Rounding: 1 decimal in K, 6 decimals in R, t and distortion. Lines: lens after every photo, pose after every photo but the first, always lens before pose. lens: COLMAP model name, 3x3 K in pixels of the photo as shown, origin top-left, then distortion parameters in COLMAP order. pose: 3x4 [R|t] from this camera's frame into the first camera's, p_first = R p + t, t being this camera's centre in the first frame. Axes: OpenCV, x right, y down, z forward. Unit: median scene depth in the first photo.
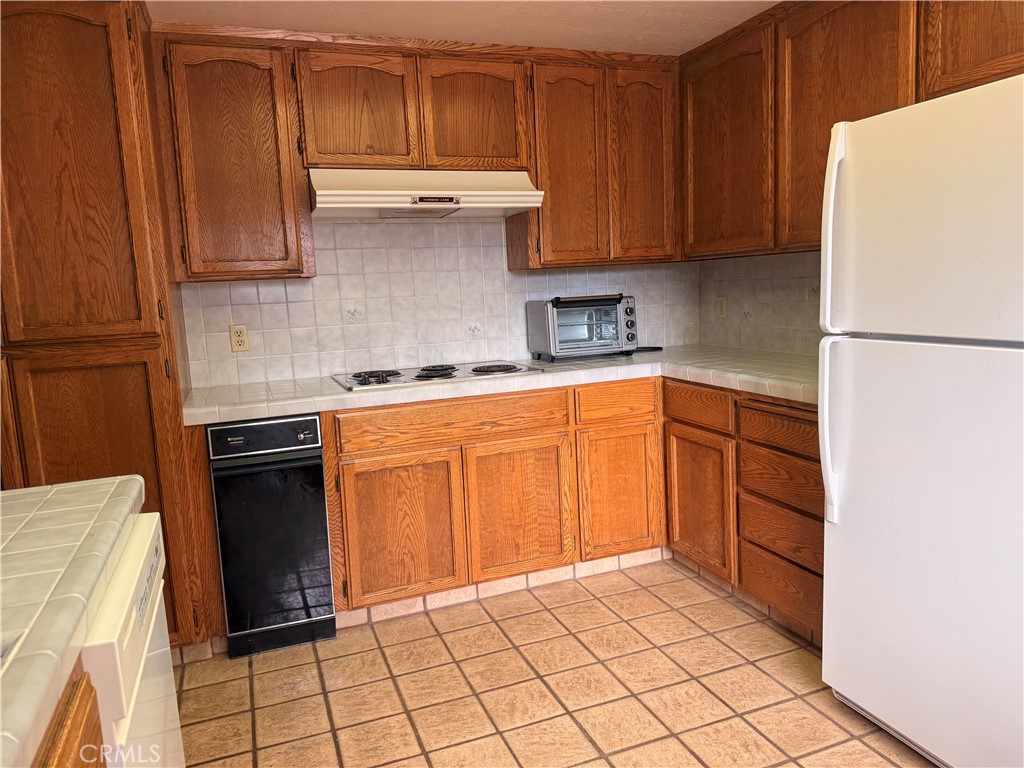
lens RADIAL K [[703.8, 0, 512.0], [0, 703.8, 384.0], [0, 0, 1]] dist [0.102771, -0.154064]
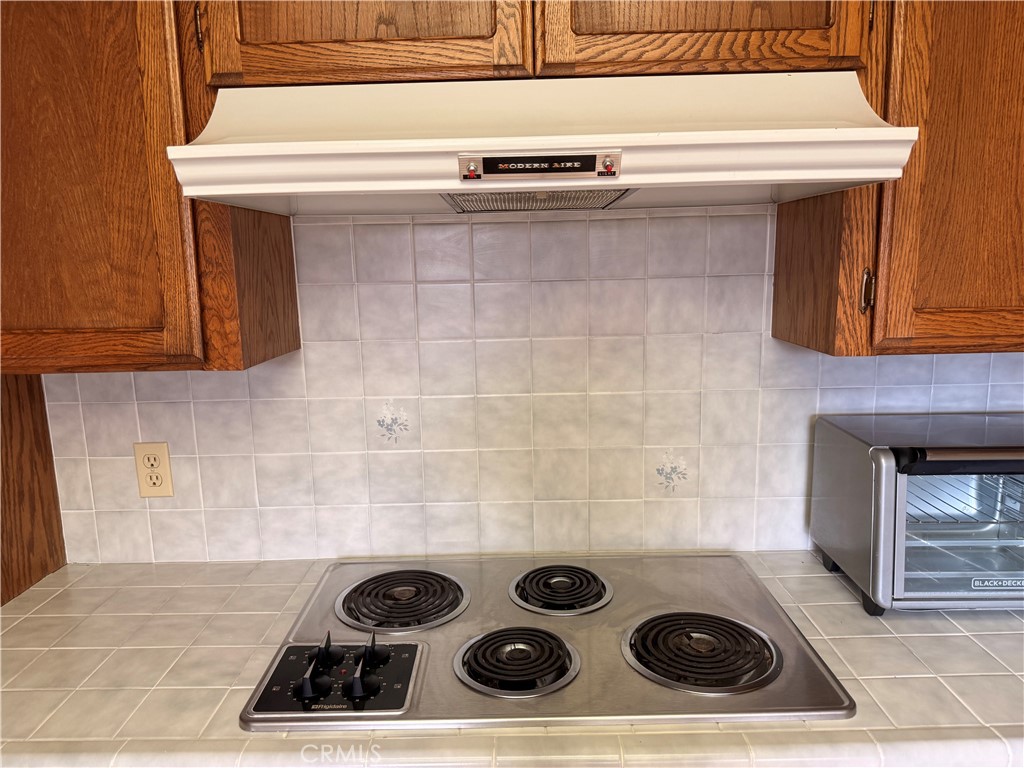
lens RADIAL K [[703.8, 0, 512.0], [0, 703.8, 384.0], [0, 0, 1]] dist [0.102771, -0.154064]
pose [[0.930721, 0.089102, -0.354711, 0.002886], [-0.071708, 0.995502, 0.061914, -0.154159], [0.358633, -0.032189, 0.932924, 0.591581]]
